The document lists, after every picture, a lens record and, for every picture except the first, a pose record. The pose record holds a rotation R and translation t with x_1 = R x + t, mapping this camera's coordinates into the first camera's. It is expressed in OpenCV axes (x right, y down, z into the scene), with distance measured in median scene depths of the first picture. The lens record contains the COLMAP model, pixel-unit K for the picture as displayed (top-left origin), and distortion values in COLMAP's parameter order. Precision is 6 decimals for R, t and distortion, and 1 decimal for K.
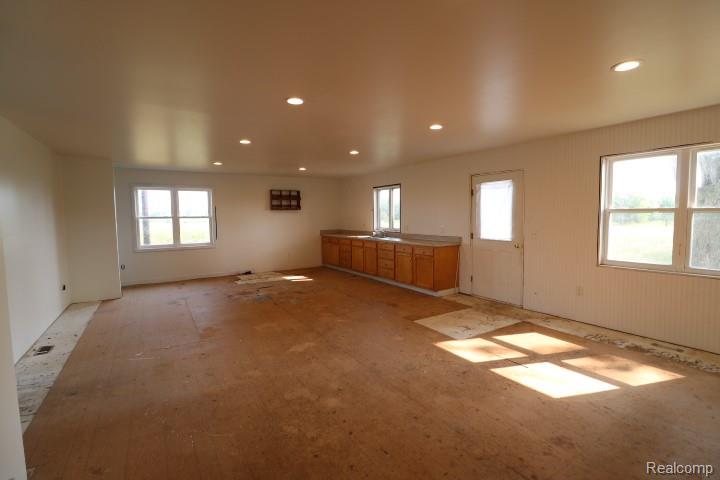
lens RADIAL K [[329.0, 0, 370.4], [0, 329.0, 236.7], [0, 0, 1]] dist [-0.010460, -0.001384]
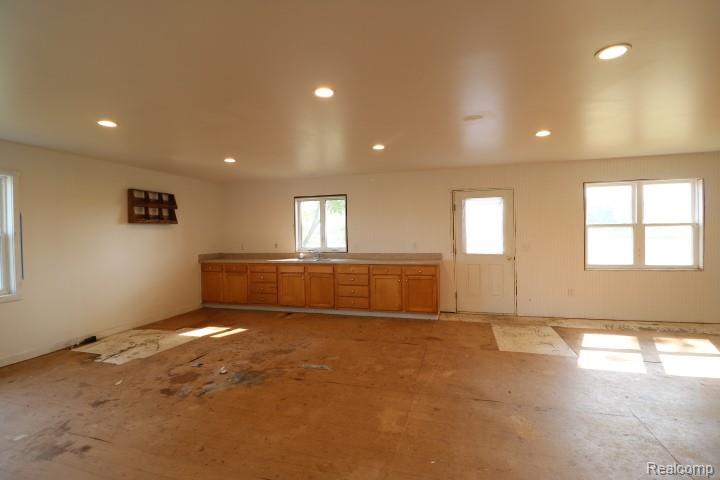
lens RADIAL K [[329.0, 0, 366.0], [0, 329.0, 238.7], [0, 0, 1]] dist [-0.010460, -0.001384]
pose [[0.758612, -0.015513, 0.651358, -0.528896], [0.049467, 0.998202, -0.033839, -0.020124], [-0.649662, 0.057891, 0.758016, 0.420077]]
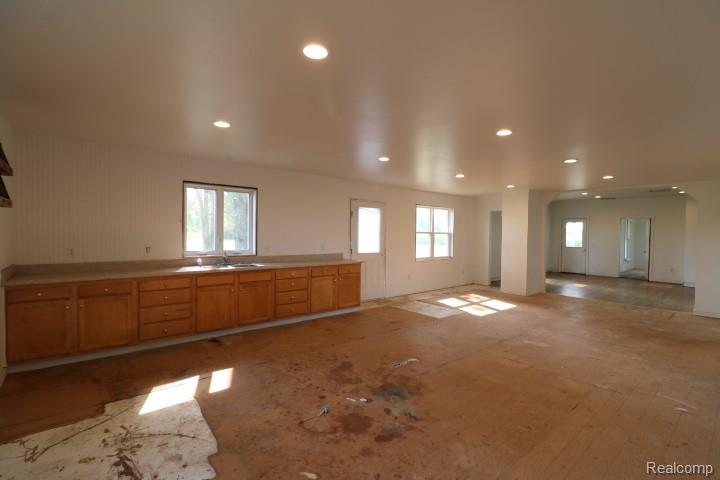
lens RADIAL K [[329.0, 0, 357.8], [0, 329.0, 239.5], [0, 0, 1]] dist [-0.010460, -0.001384]
pose [[-0.105465, -0.017819, 0.994263, -0.826276], [0.044307, 0.998762, 0.022600, -0.068117], [-0.993435, 0.046437, -0.104545, 1.082391]]
